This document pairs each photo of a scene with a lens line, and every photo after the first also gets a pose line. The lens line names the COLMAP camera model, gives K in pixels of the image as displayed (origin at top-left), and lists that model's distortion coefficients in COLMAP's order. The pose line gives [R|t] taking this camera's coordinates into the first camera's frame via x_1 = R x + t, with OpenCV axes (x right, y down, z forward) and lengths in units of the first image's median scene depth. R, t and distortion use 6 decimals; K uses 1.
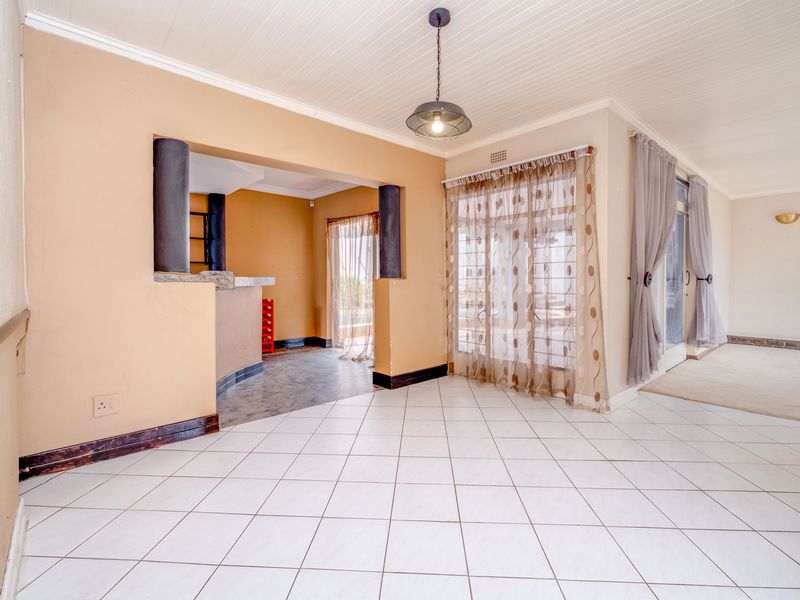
lens RADIAL K [[386.3, 0, 401.6], [0, 386.3, 287.8], [0, 0, 1]] dist [-0.003199, 0.001656]
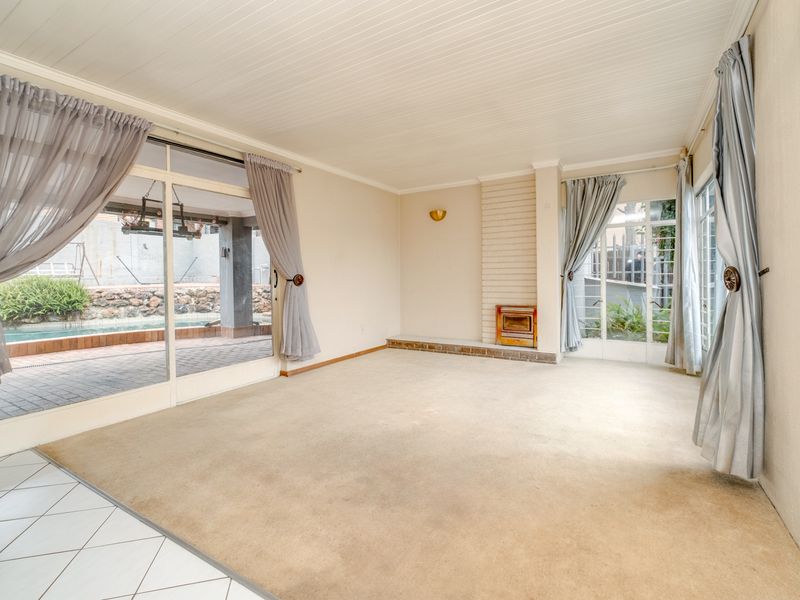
lens RADIAL K [[386.3, 0, 401.6], [0, 386.3, 287.8], [0, 0, 1]] dist [-0.003199, 0.001656]
pose [[0.952513, -0.014990, 0.304127, 0.741694], [0.014125, 0.999888, 0.005043, -0.006028], [-0.304169, -0.000508, 0.952618, 0.129111]]
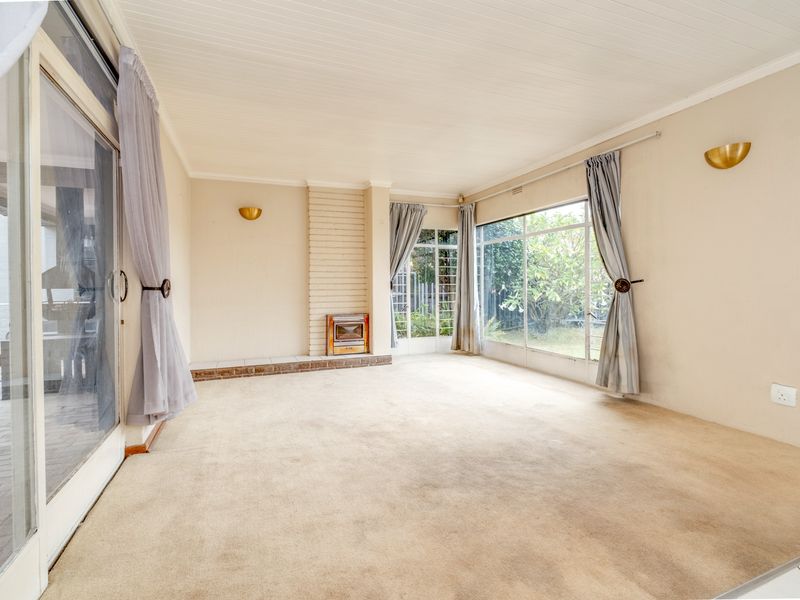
lens RADIAL K [[386.3, 0, 401.6], [0, 386.3, 287.8], [0, 0, 1]] dist [-0.003199, 0.001656]
pose [[0.337369, -0.004103, 0.941364, 0.408818], [0.027903, 0.999595, -0.005643, -0.011319], [-0.940959, 0.028171, 0.337347, 0.515825]]
